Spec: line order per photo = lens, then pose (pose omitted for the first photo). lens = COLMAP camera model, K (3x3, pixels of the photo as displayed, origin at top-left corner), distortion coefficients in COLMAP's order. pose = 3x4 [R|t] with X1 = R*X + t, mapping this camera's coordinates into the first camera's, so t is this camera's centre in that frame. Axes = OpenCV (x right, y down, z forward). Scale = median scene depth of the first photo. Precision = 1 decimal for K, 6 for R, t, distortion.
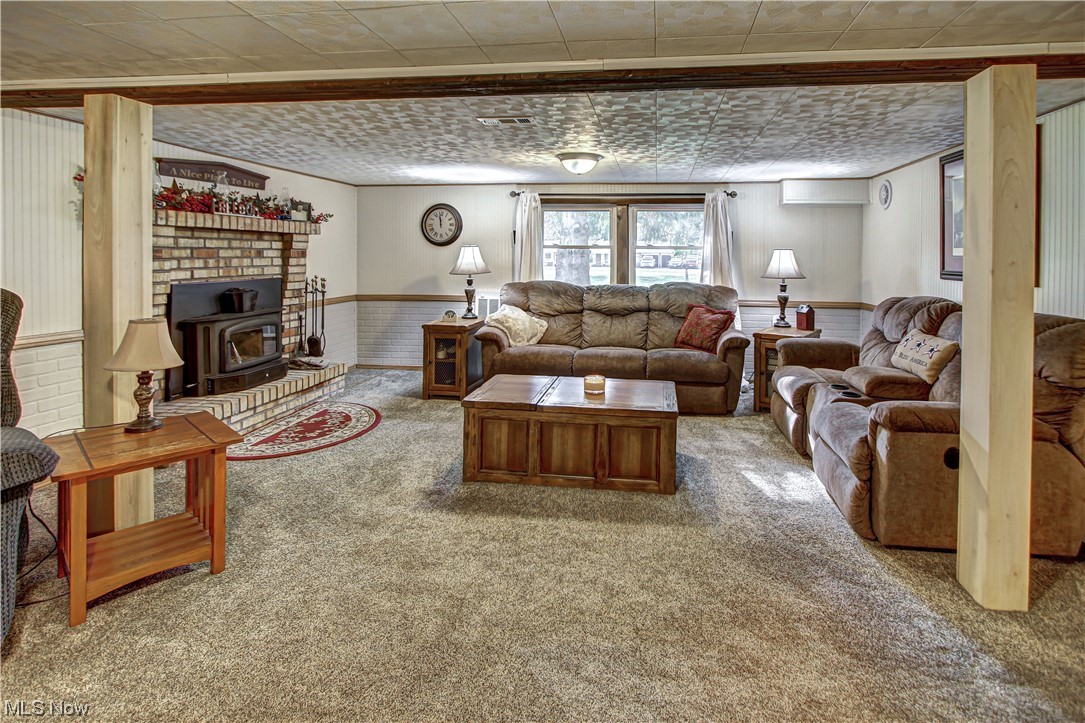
lens RADIAL K [[589.7, 0, 545.4], [0, 589.7, 334.3], [0, 0, 1]] dist [-0.001509, -0.000199]
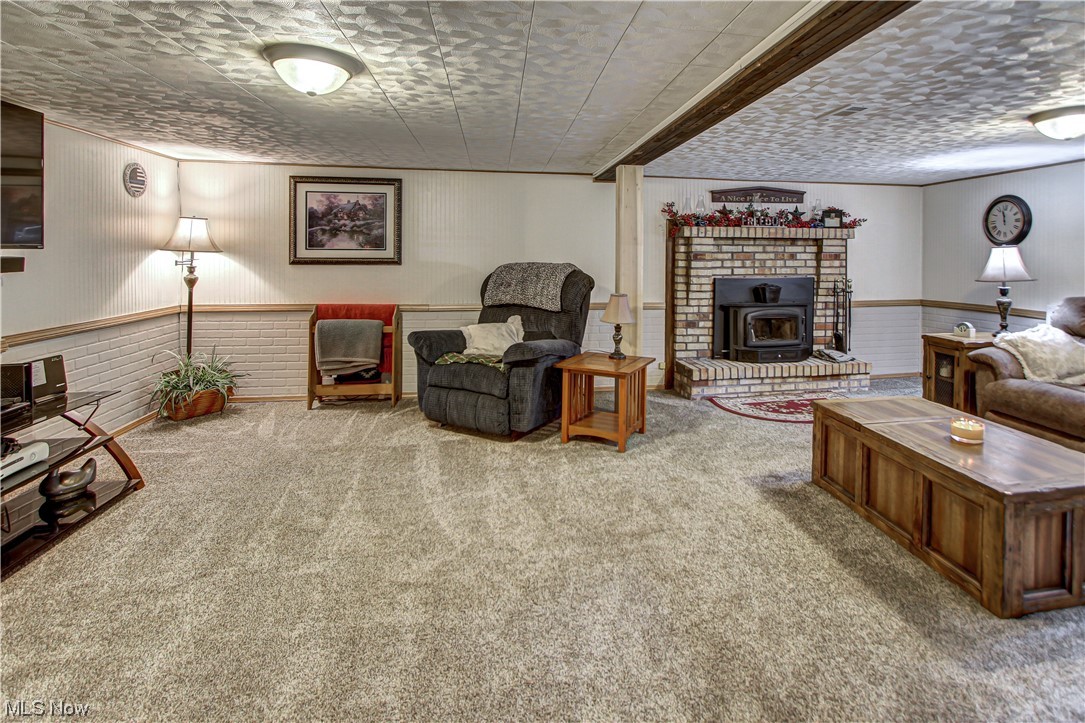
lens RADIAL K [[516.3, 0, 538.2], [0, 516.3, 345.9], [0, 0, 1]] dist [-0.000215, 0.000040]
pose [[0.246226, 0.161606, -0.955644, 0.449432], [-0.133933, 0.982215, 0.131590, -0.026743], [0.959914, 0.095592, 0.263491, 0.241375]]
